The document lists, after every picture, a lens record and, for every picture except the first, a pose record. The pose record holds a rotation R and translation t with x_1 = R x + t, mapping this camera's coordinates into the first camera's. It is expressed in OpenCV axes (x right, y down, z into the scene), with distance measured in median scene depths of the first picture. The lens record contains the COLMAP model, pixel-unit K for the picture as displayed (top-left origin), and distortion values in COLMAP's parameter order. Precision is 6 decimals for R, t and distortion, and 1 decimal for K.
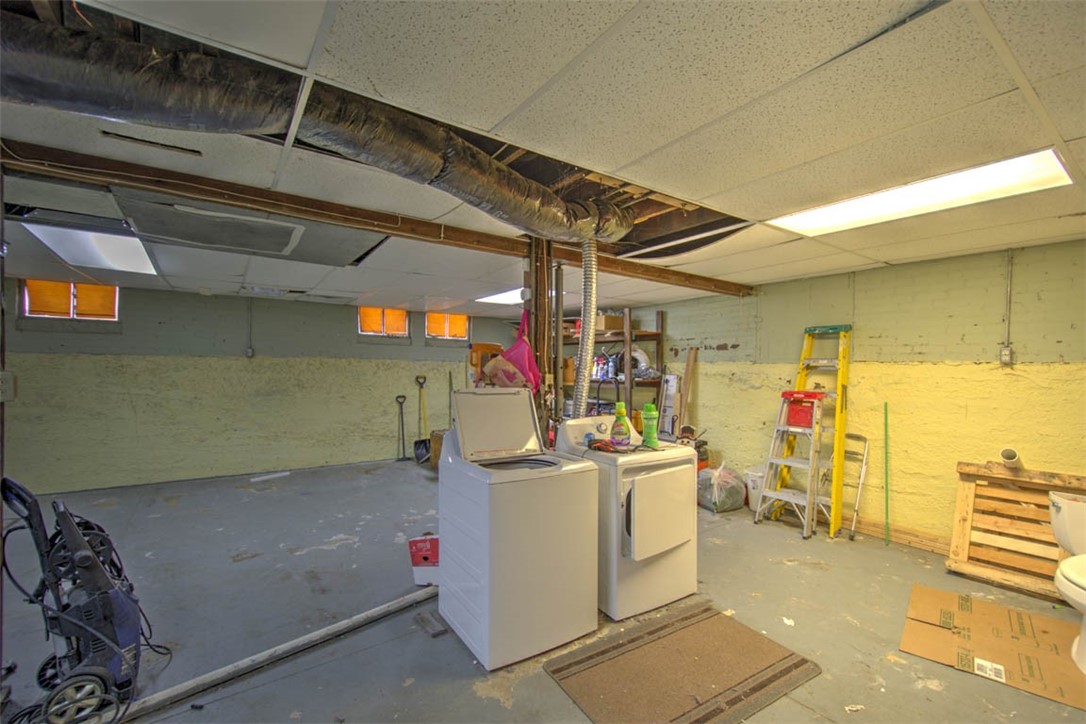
lens RADIAL K [[482.4, 0, 544.2], [0, 482.4, 366.3], [0, 0, 1]] dist [0.007908, 0.002091]
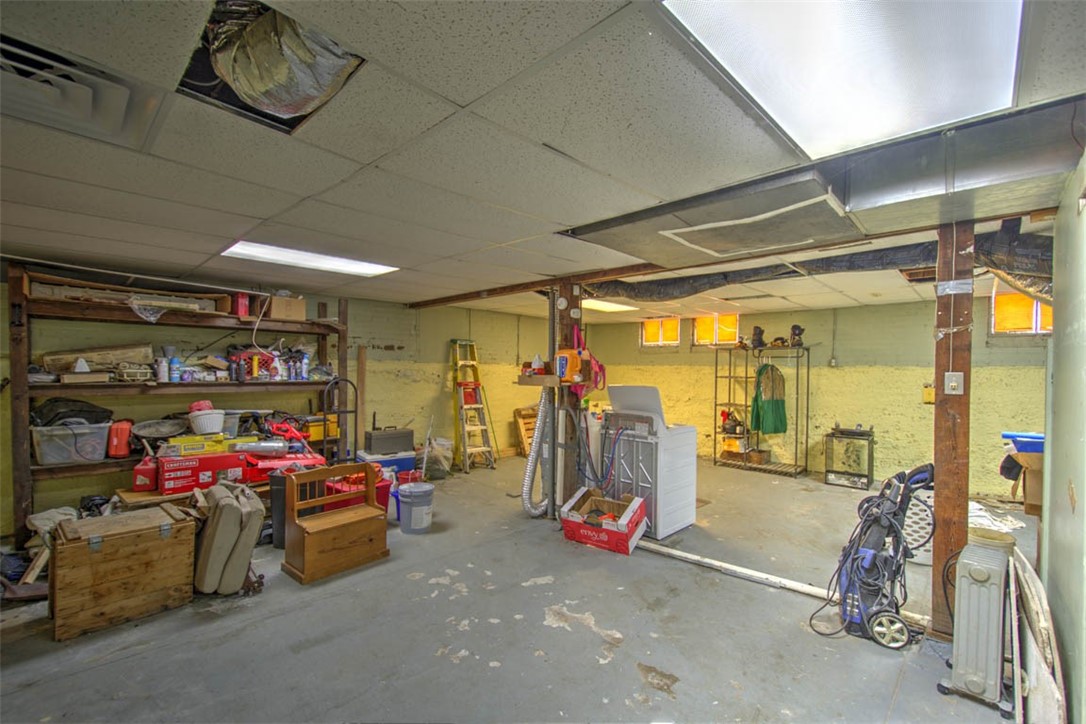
lens RADIAL K [[482.4, 0, 544.6], [0, 482.4, 366.1], [0, 0, 1]] dist [0.007908, 0.002091]
pose [[-0.232516, -0.009540, 0.972546, -0.887642], [-0.016370, 0.999849, 0.005894, -0.009270], [-0.972455, -0.014550, -0.232637, 0.966382]]
